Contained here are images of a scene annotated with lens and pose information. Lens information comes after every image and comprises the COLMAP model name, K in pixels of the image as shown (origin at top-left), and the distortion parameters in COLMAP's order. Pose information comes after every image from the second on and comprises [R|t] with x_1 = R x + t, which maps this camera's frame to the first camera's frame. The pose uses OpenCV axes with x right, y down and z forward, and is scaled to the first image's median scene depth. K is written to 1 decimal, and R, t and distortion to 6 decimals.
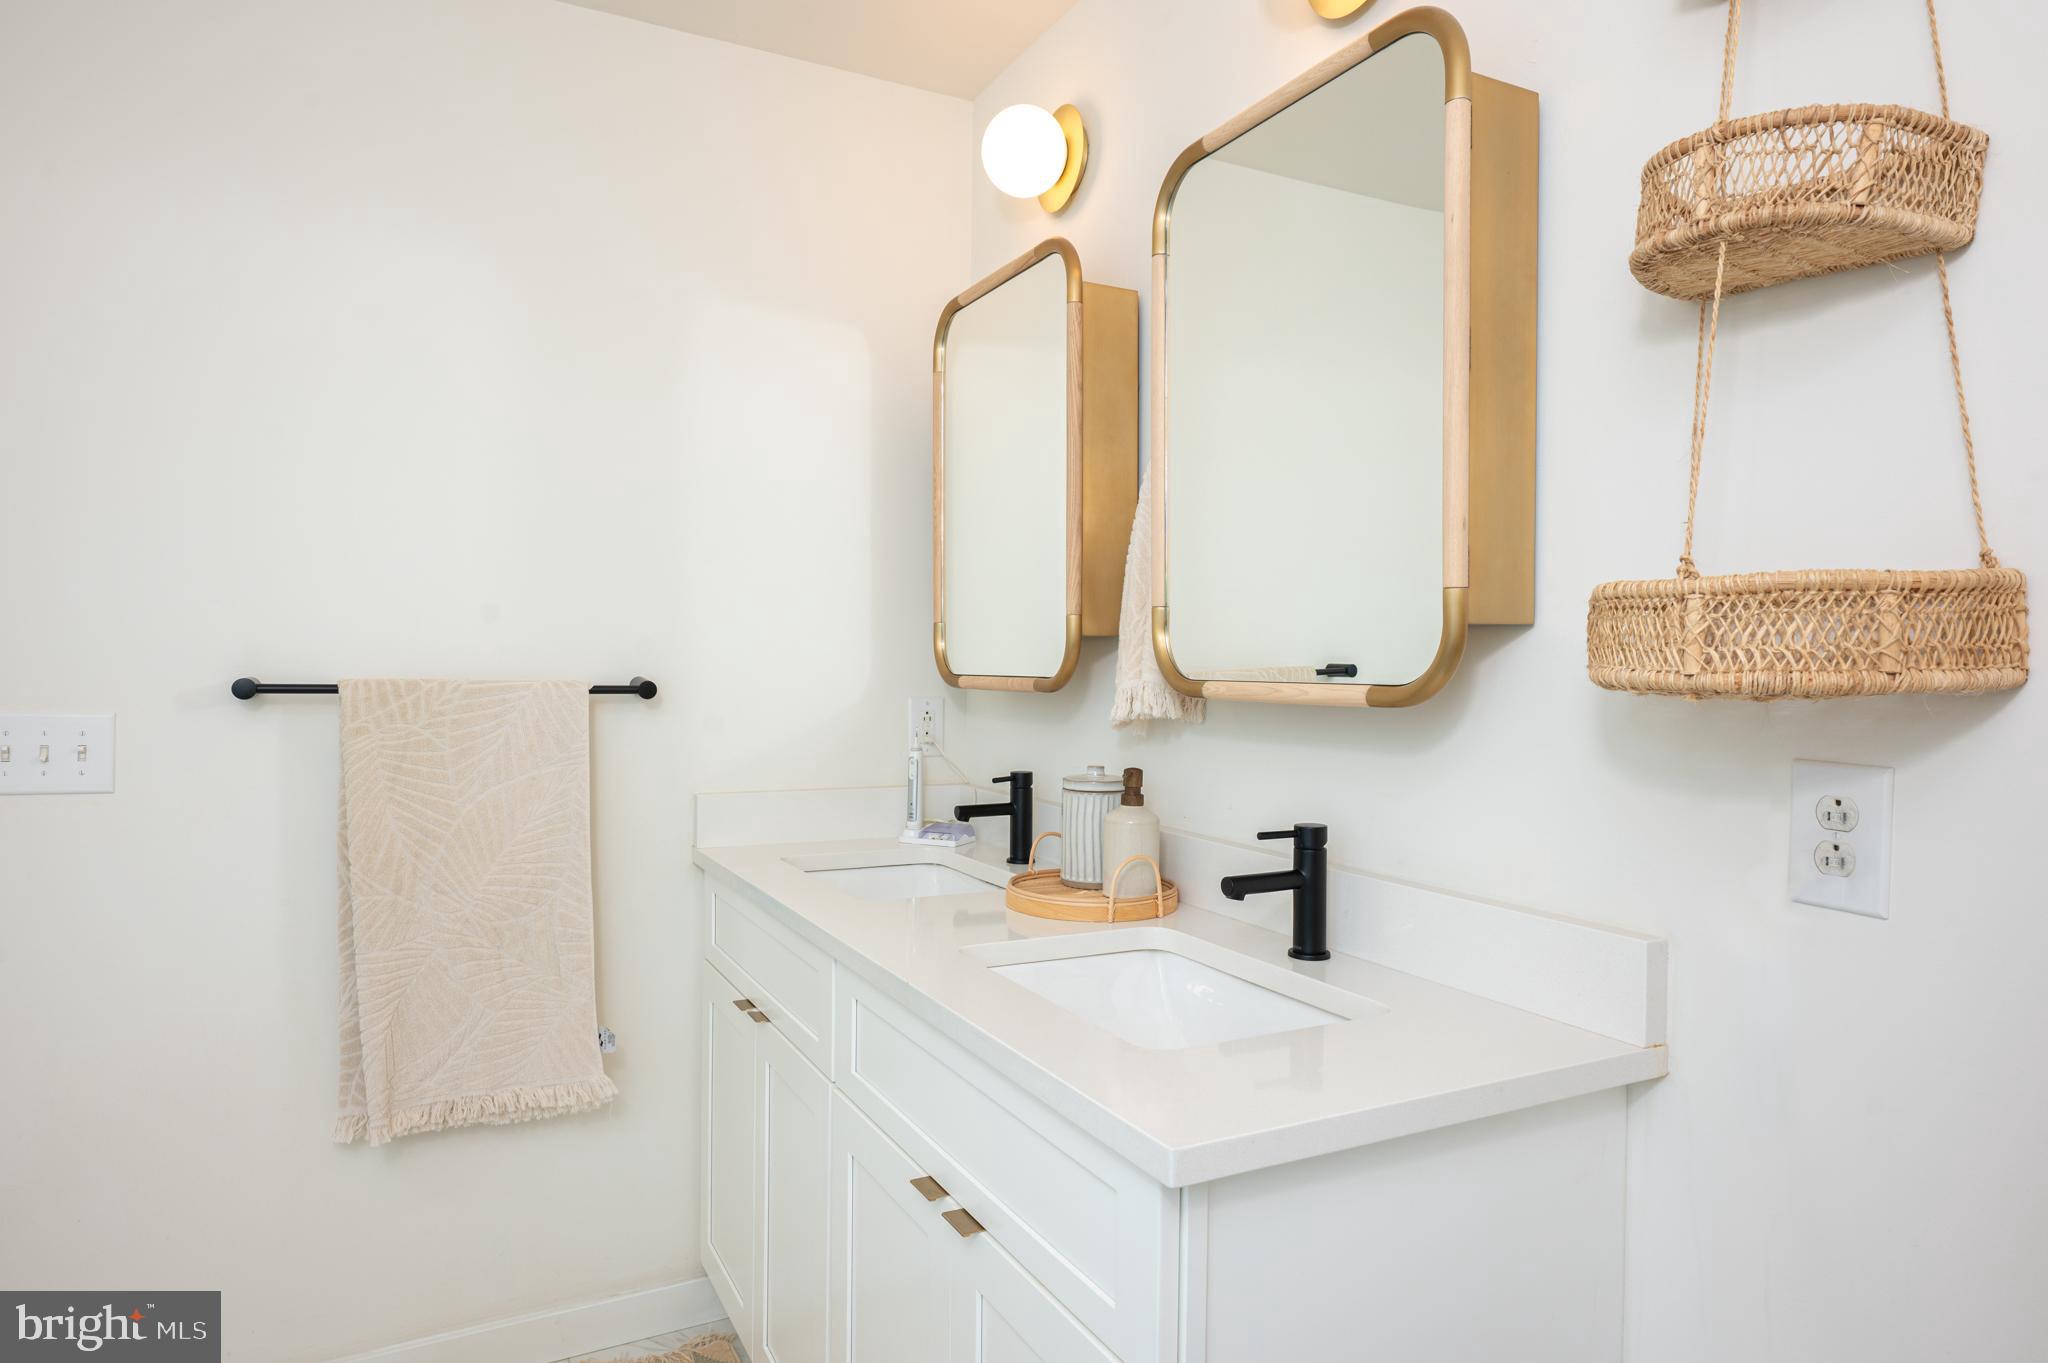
lens RADIAL K [[1233.4, 0, 1024.8], [0, 1233.4, 674.3], [0, 0, 1]] dist [-0.000427, -0.000133]
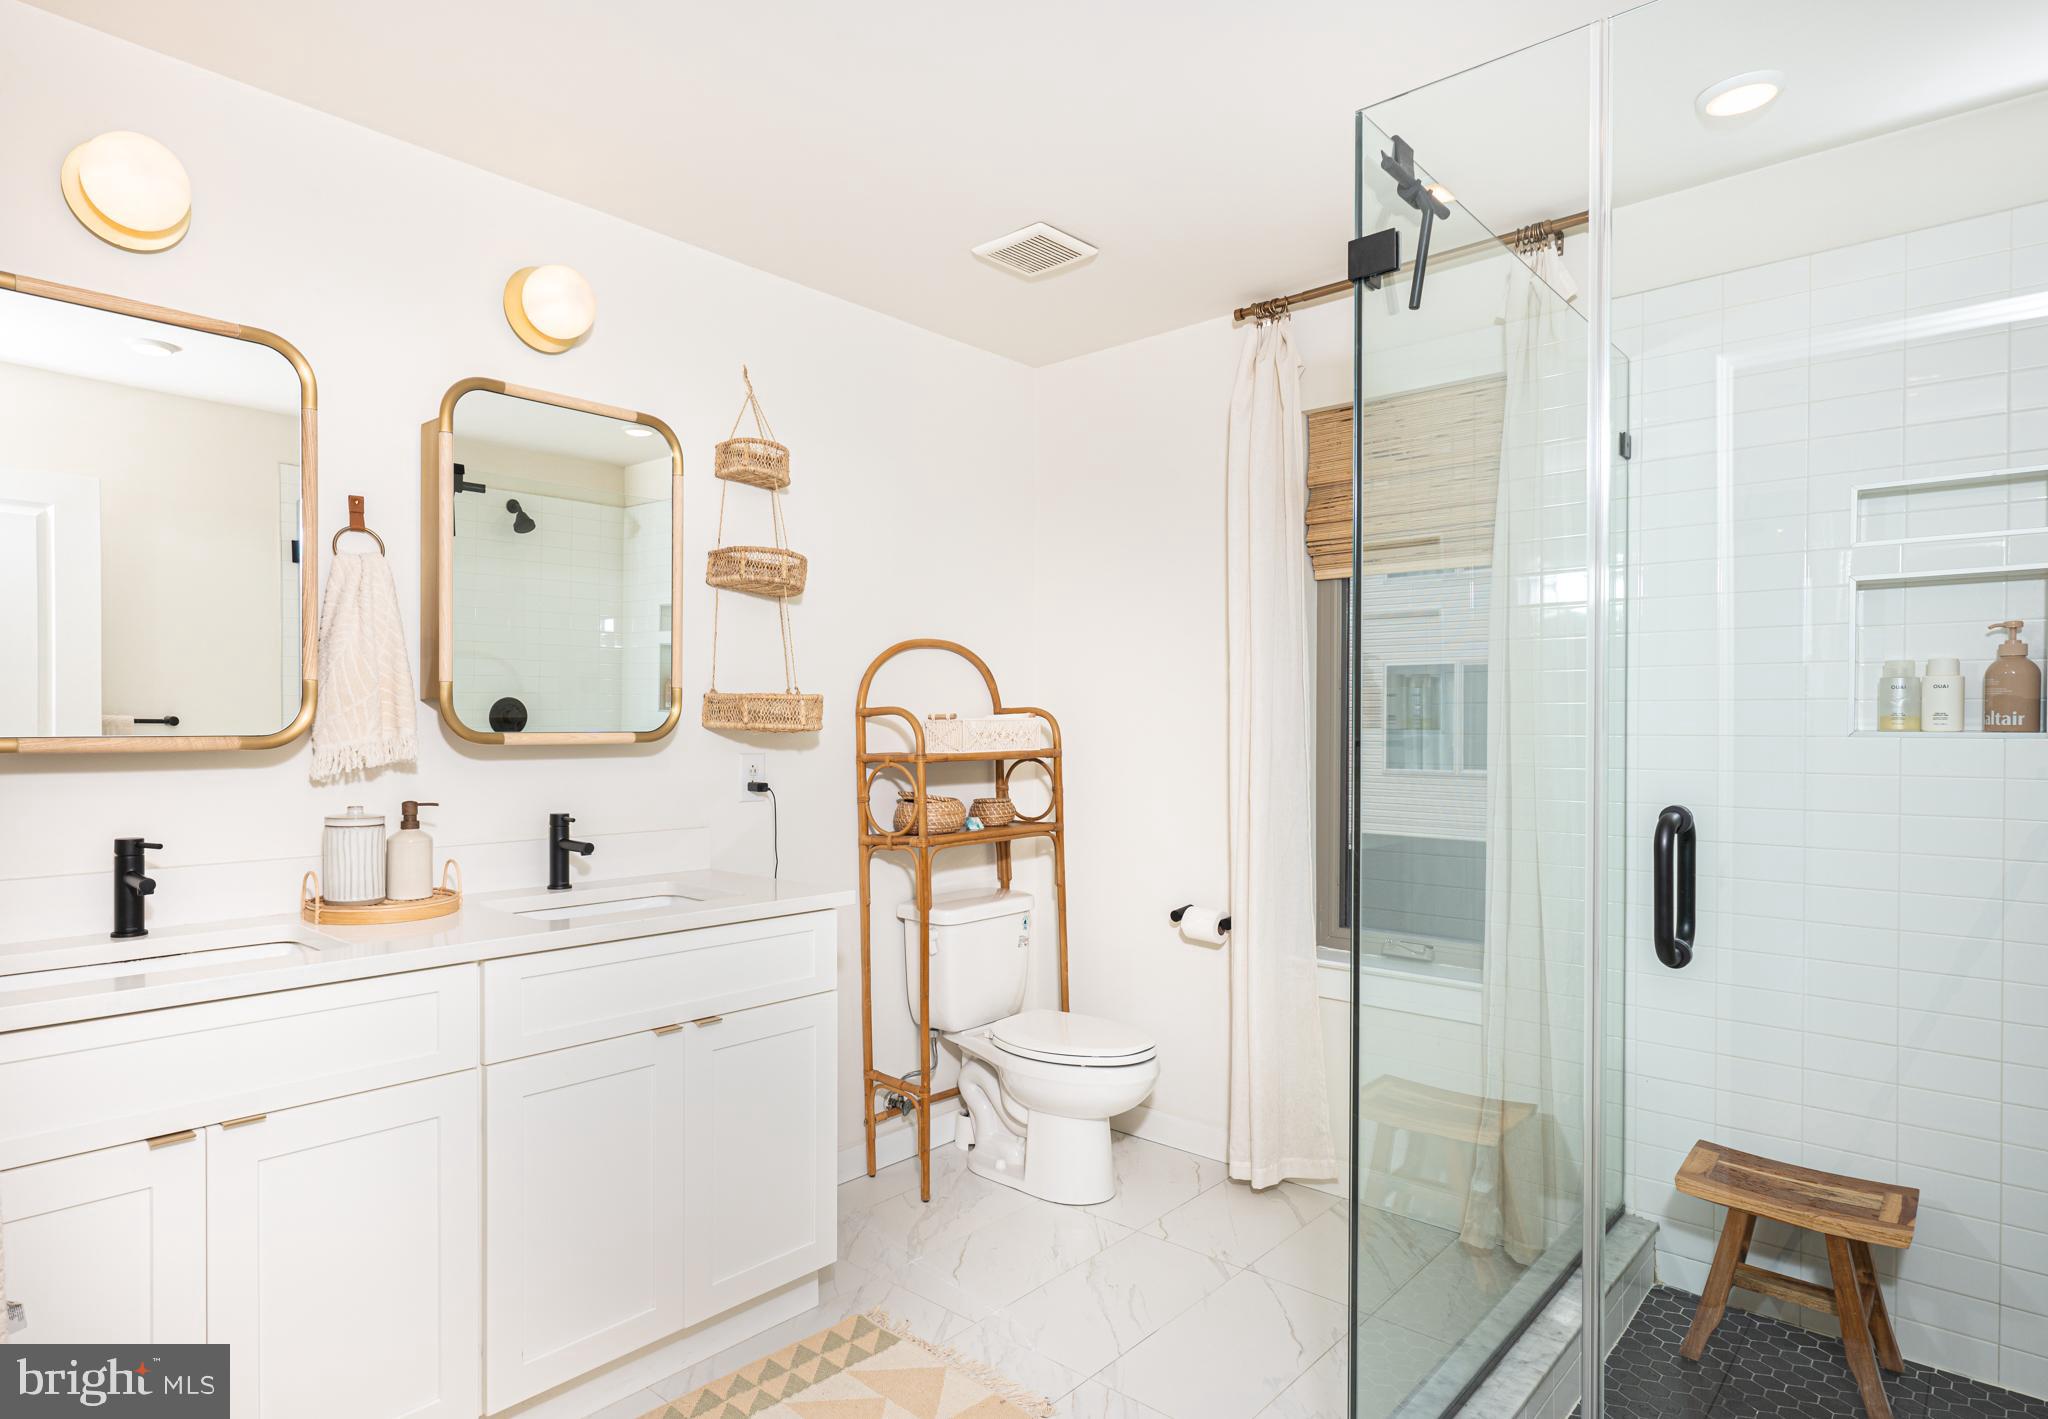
lens RADIAL K [[1147.0, 0, 978.1], [0, 1147.0, 730.8], [0, 0, 1]] dist [0.003261, 0.002680]
pose [[-0.347126, -0.013231, 0.937725, -1.720914], [0.006783, 0.999839, 0.016618, -0.020080], [-0.937794, 0.012129, -0.346980, 1.135240]]
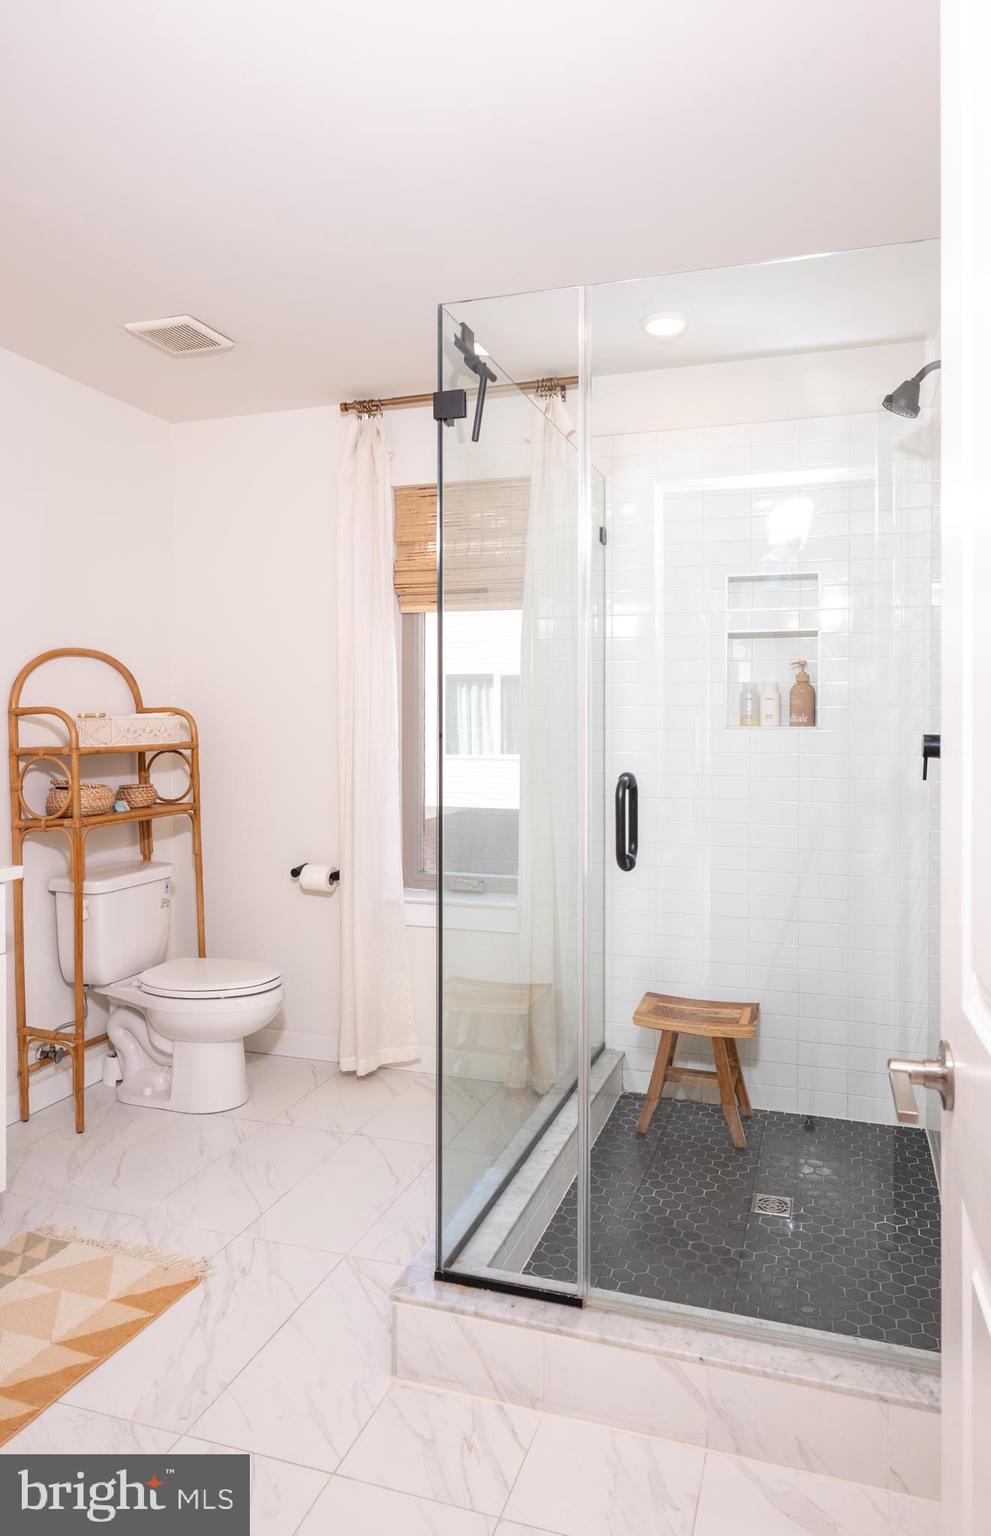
lens RADIAL K [[970.6, 0, 499.2], [0, 970.6, 709.9], [0, 0, 1]] dist [0.038848, -0.000444]
pose [[-0.684922, 0.000159, 0.728616, -1.814379], [0.003302, 0.999990, 0.002886, -0.024845], [-0.728609, 0.004382, -0.684916, 1.233228]]
